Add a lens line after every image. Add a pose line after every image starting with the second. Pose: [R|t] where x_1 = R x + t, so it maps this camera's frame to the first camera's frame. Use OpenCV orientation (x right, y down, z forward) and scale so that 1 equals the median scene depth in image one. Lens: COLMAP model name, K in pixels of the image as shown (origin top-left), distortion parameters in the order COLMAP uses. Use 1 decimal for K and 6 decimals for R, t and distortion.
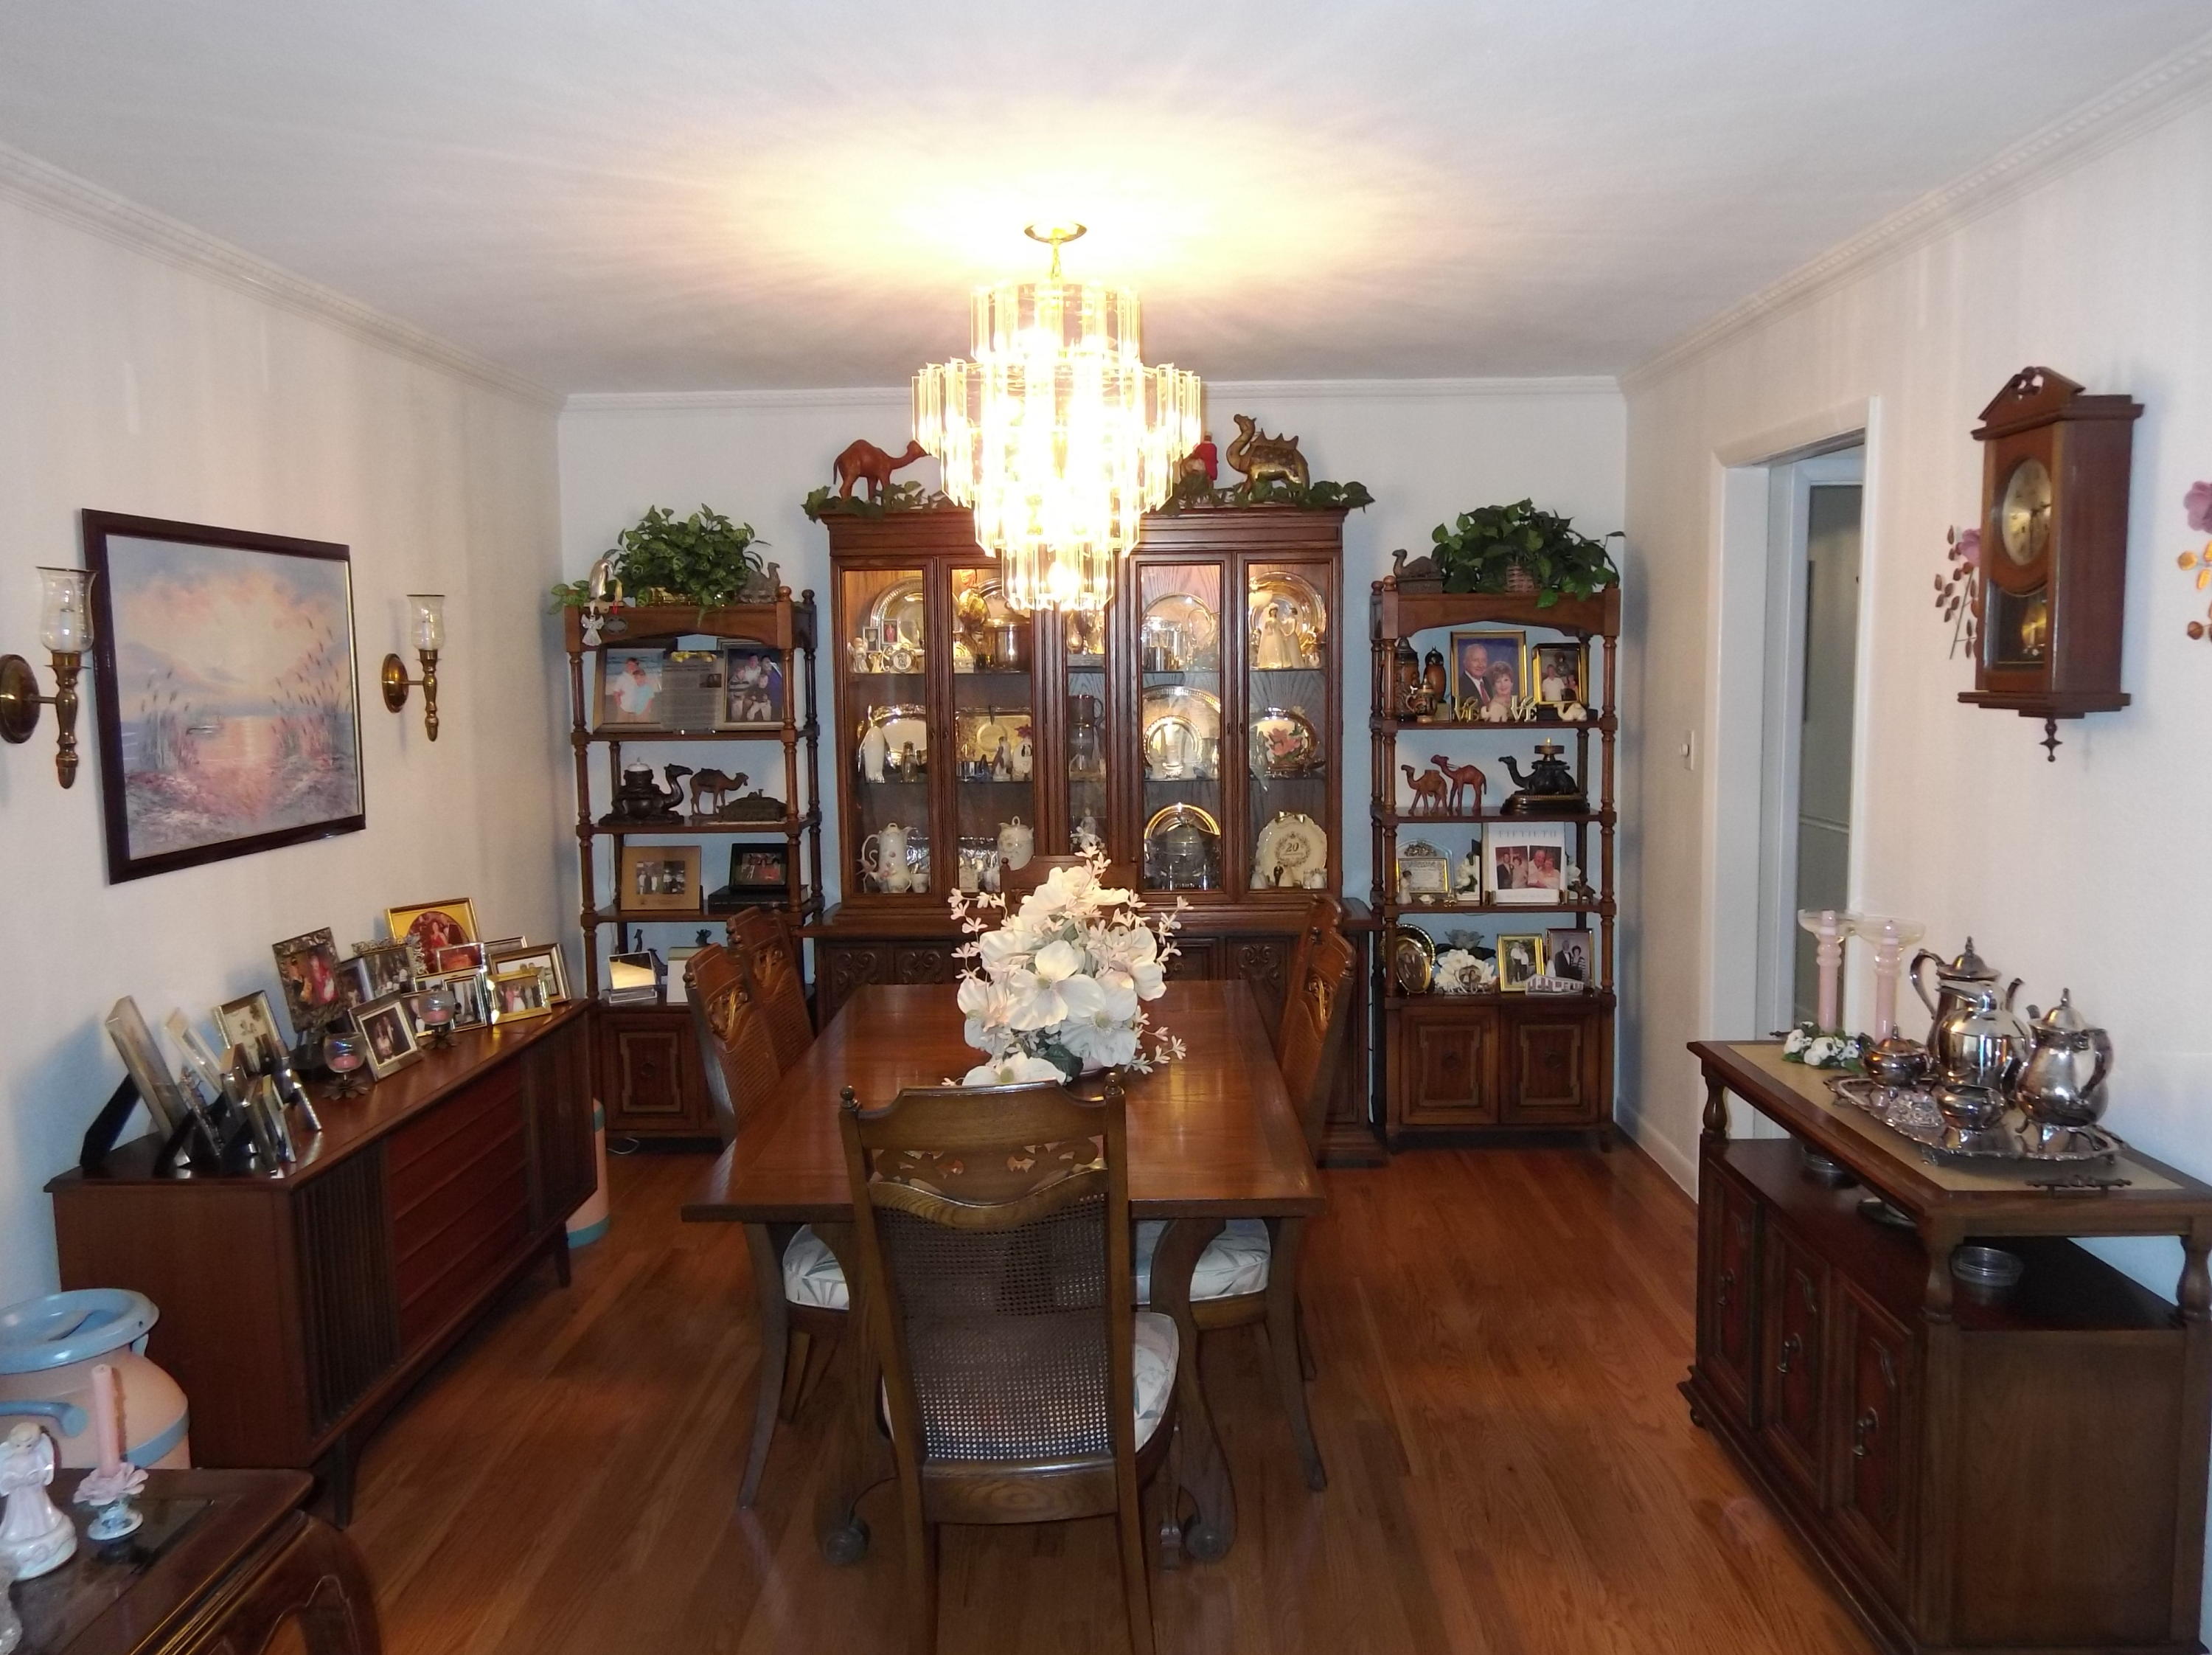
lens RADIAL K [[1636.8, 0, 1078.5], [0, 1636.8, 821.0], [0, 0, 1]] dist [-0.018046, 0.000951]
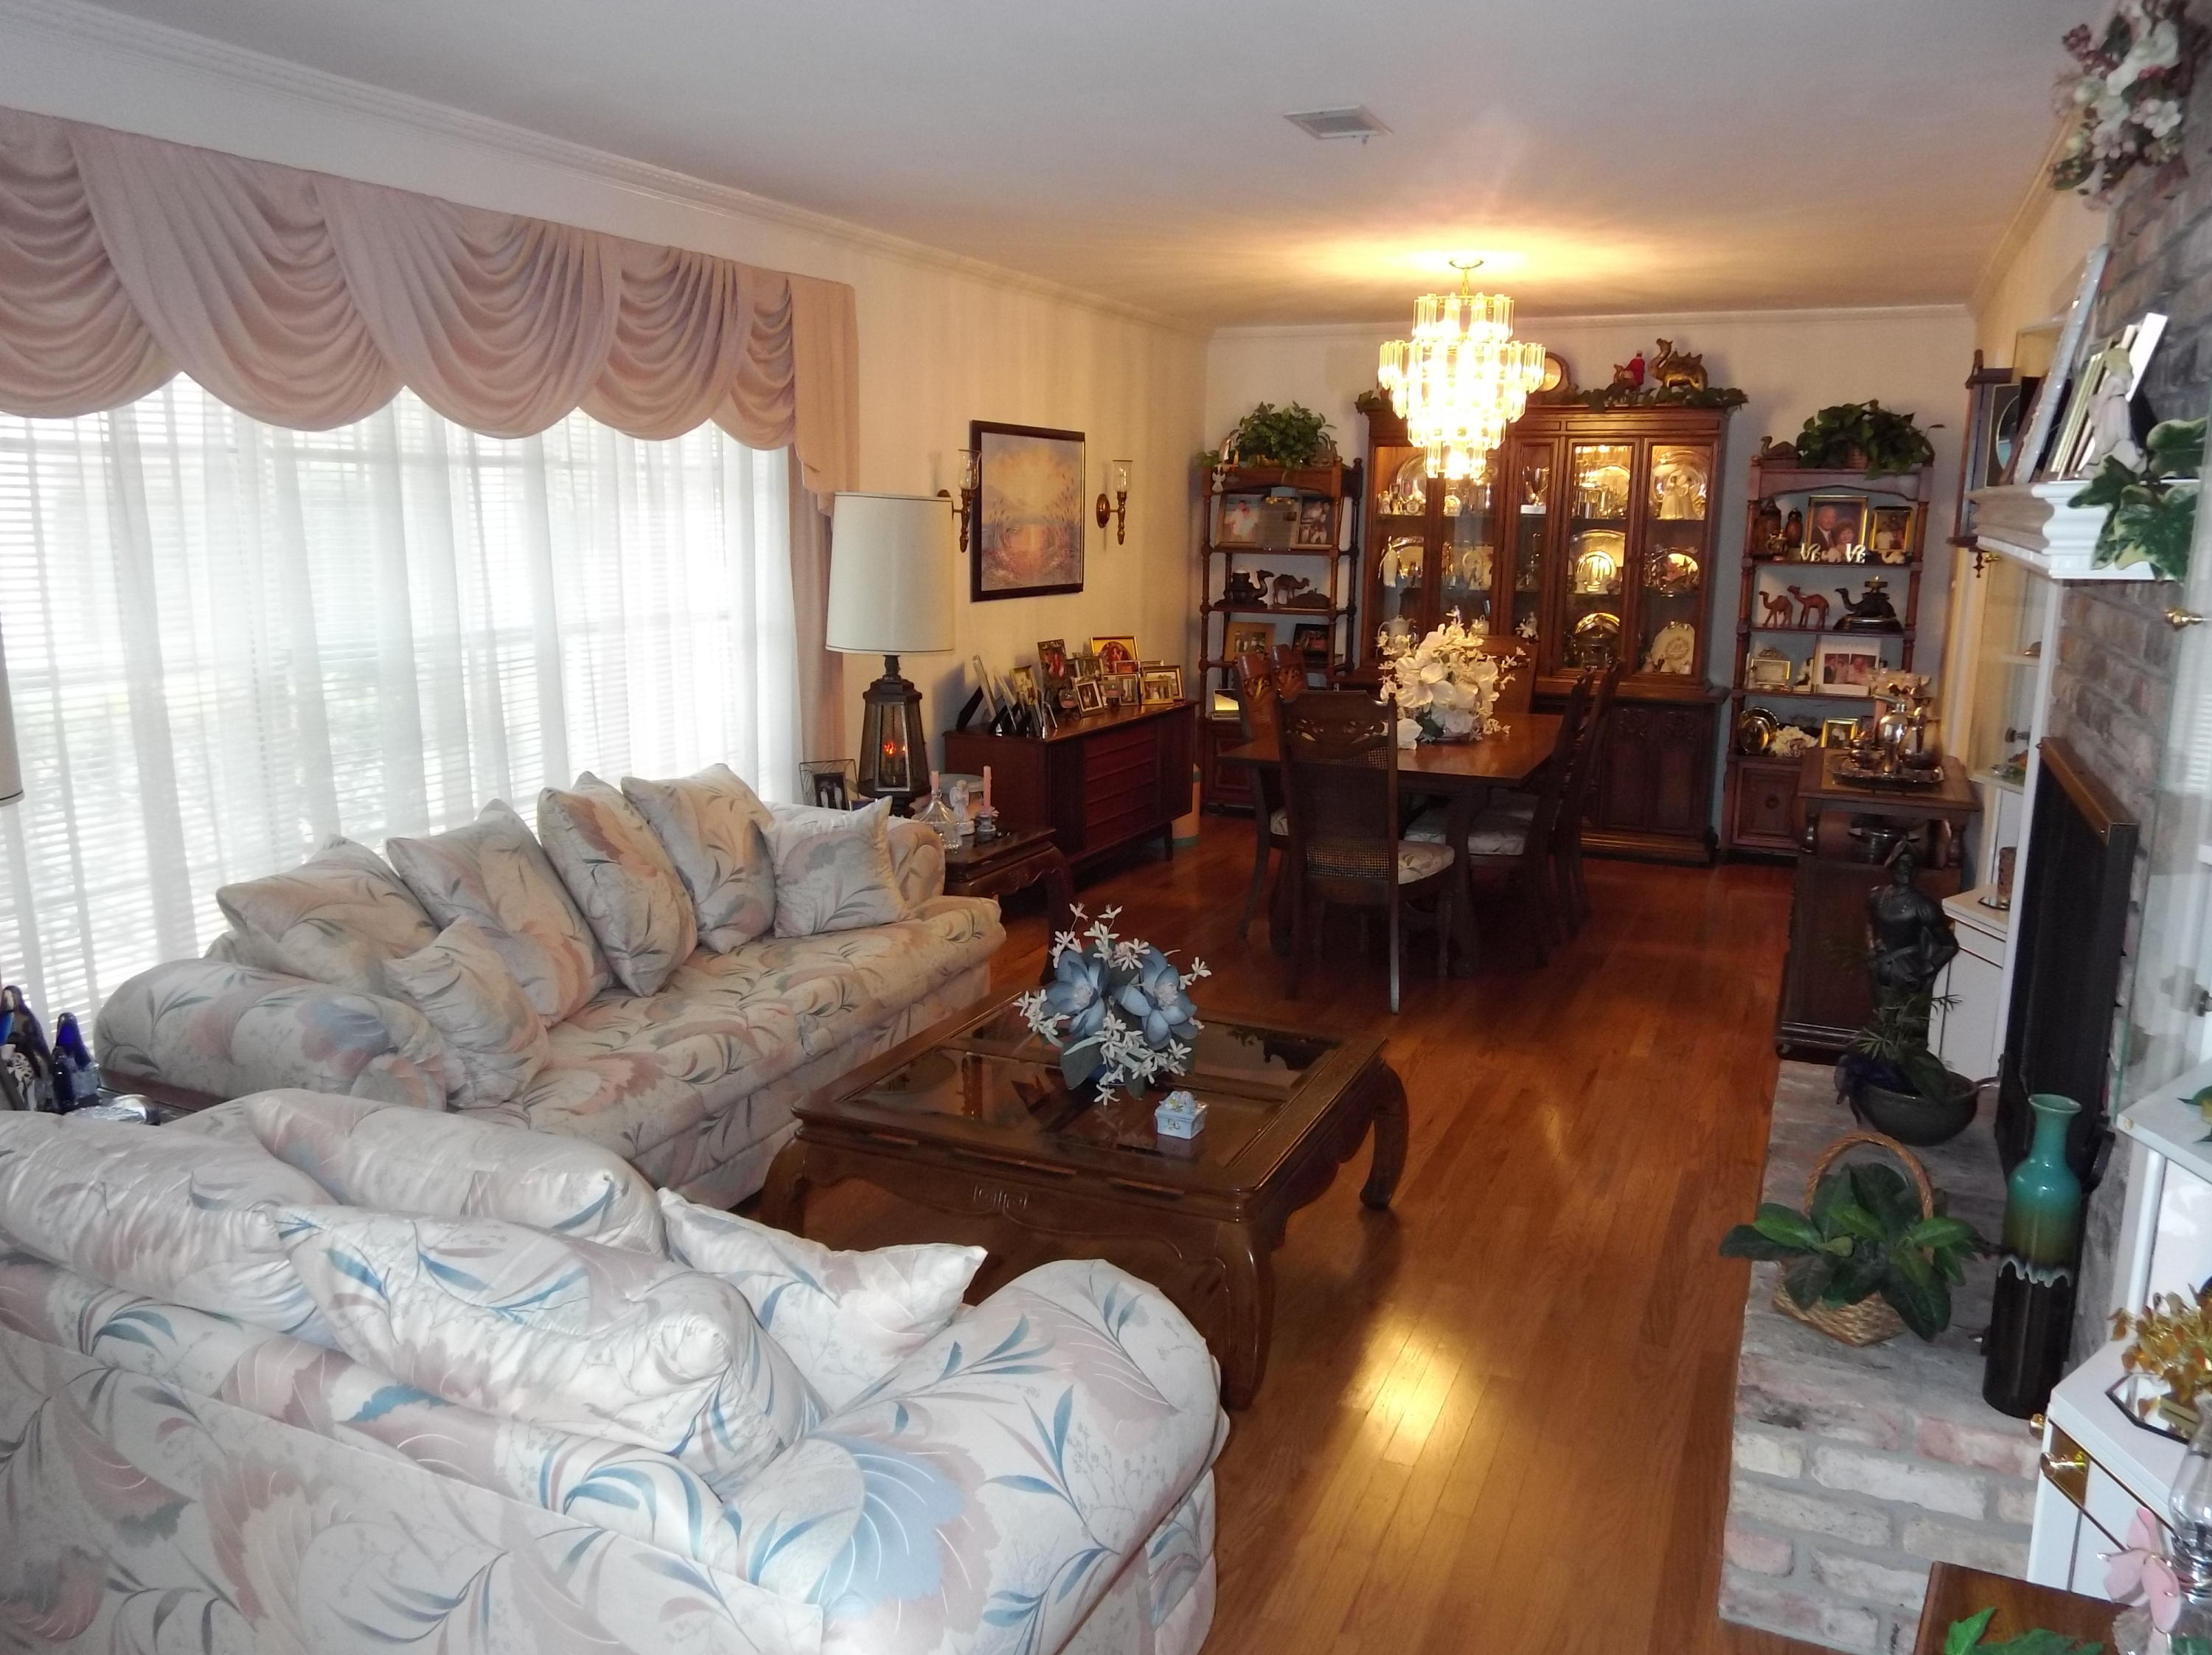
lens RADIAL K [[1632.8, 0, 1067.5], [0, 1632.8, 824.2], [0, 0, 1]] dist [-0.002964, 0.000233]
pose [[0.918033, 0.100980, -0.383431, 0.210819], [-0.065084, 0.992287, 0.105500, 0.055915], [0.391127, -0.071897, 0.917524, -0.540766]]
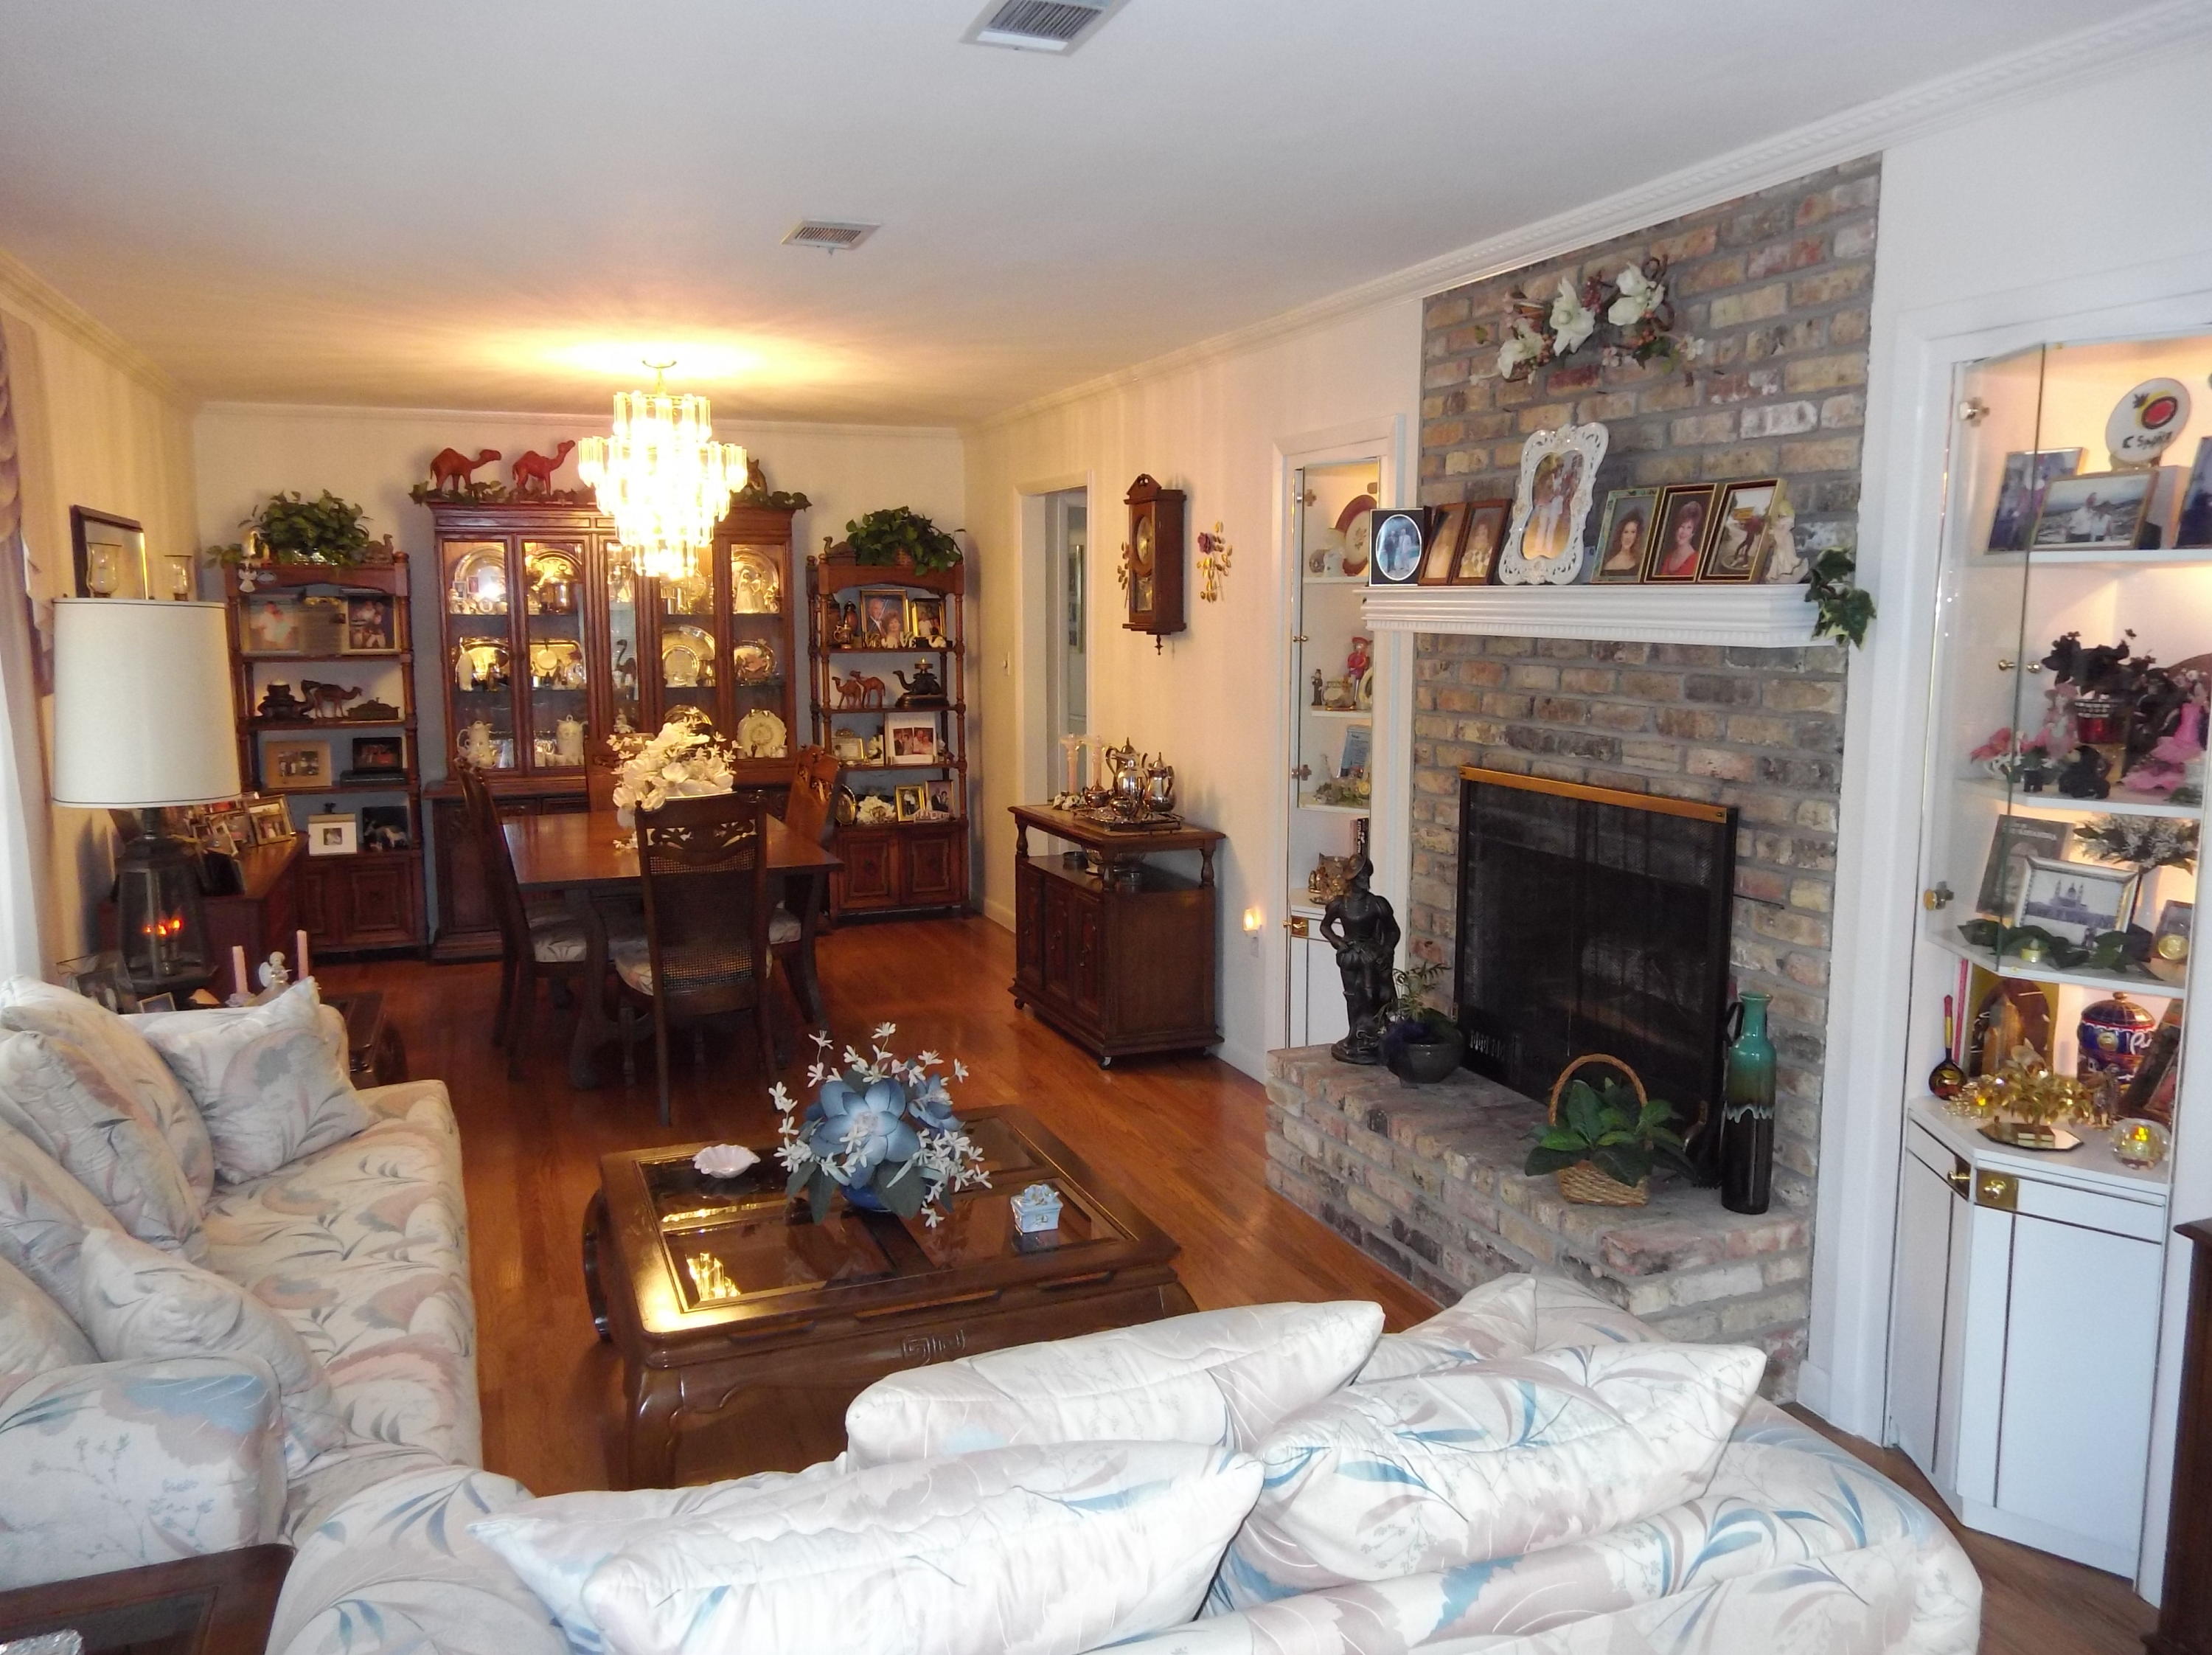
lens RADIAL K [[1680.5, 0, 1073.4], [0, 1680.5, 829.4], [0, 0, 1]] dist [-0.003951, 0.003894]
pose [[0.925081, -0.039710, 0.377688, -0.196745], [0.028815, 0.998991, 0.034456, 0.061816], [-0.378675, -0.020991, 0.925292, -0.557145]]
